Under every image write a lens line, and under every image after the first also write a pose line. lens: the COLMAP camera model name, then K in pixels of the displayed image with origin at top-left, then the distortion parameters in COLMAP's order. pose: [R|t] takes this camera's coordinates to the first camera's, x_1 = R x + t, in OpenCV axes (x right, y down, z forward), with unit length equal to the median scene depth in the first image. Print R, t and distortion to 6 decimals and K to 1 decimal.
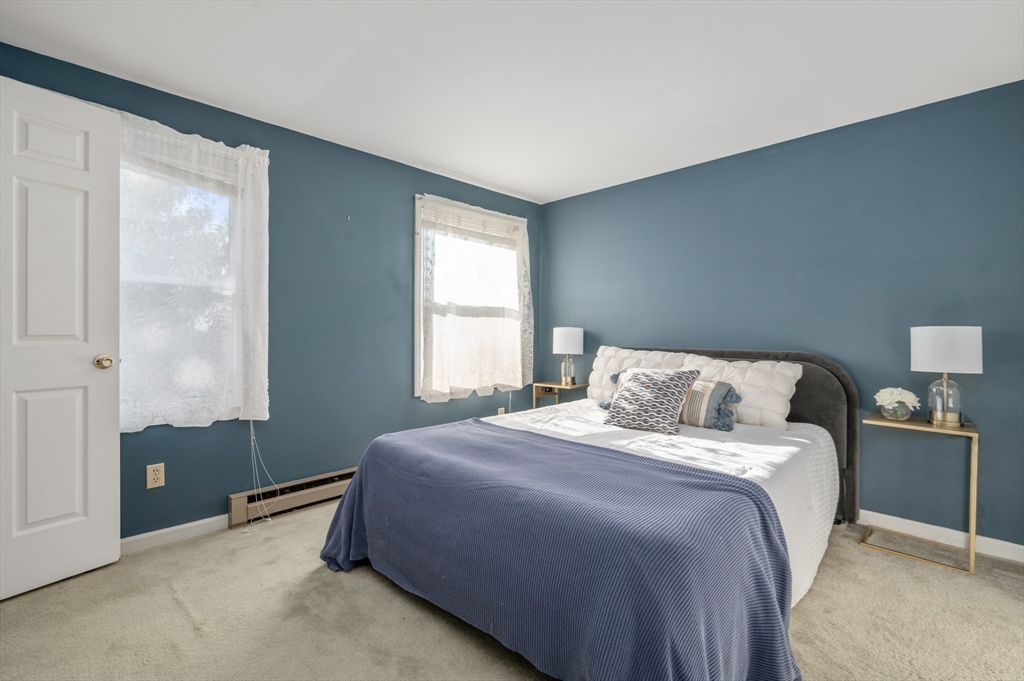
lens RADIAL K [[455.1, 0, 515.4], [0, 455.1, 334.2], [0, 0, 1]] dist [-0.000477, -0.000141]
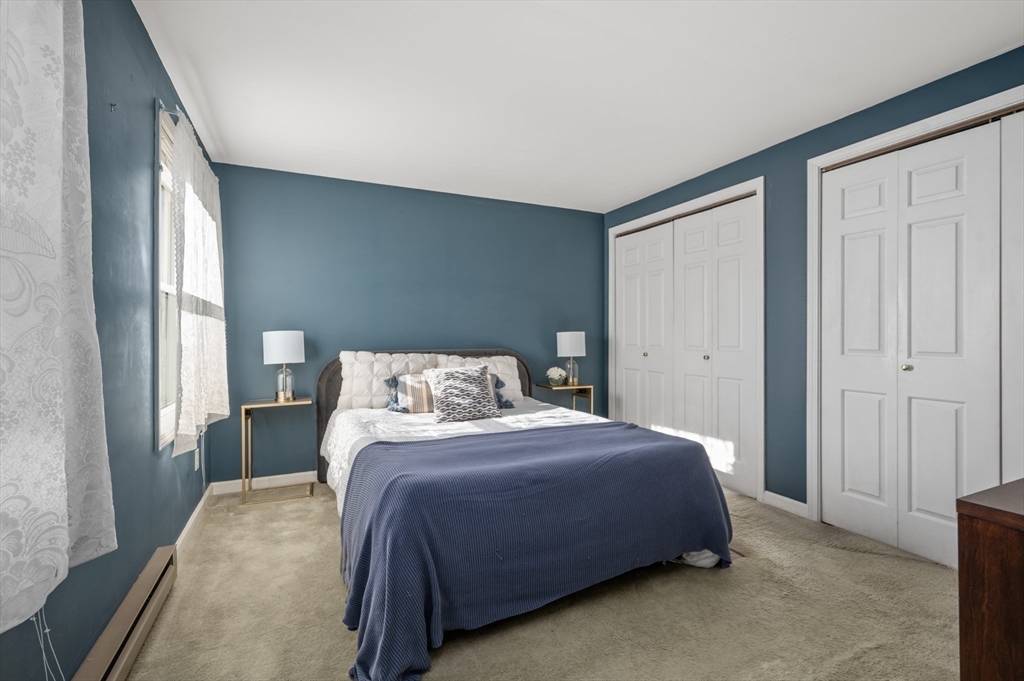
lens RADIAL K [[468.1, 0, 512.0], [0, 468.1, 340.5], [0, 0, 1]] dist [0.000868, -0.000238]
pose [[0.347133, -0.013861, 0.937713, -0.805953], [0.011012, 0.999882, 0.010703, -0.003699], [-0.937751, 0.006610, 0.347245, 0.489356]]
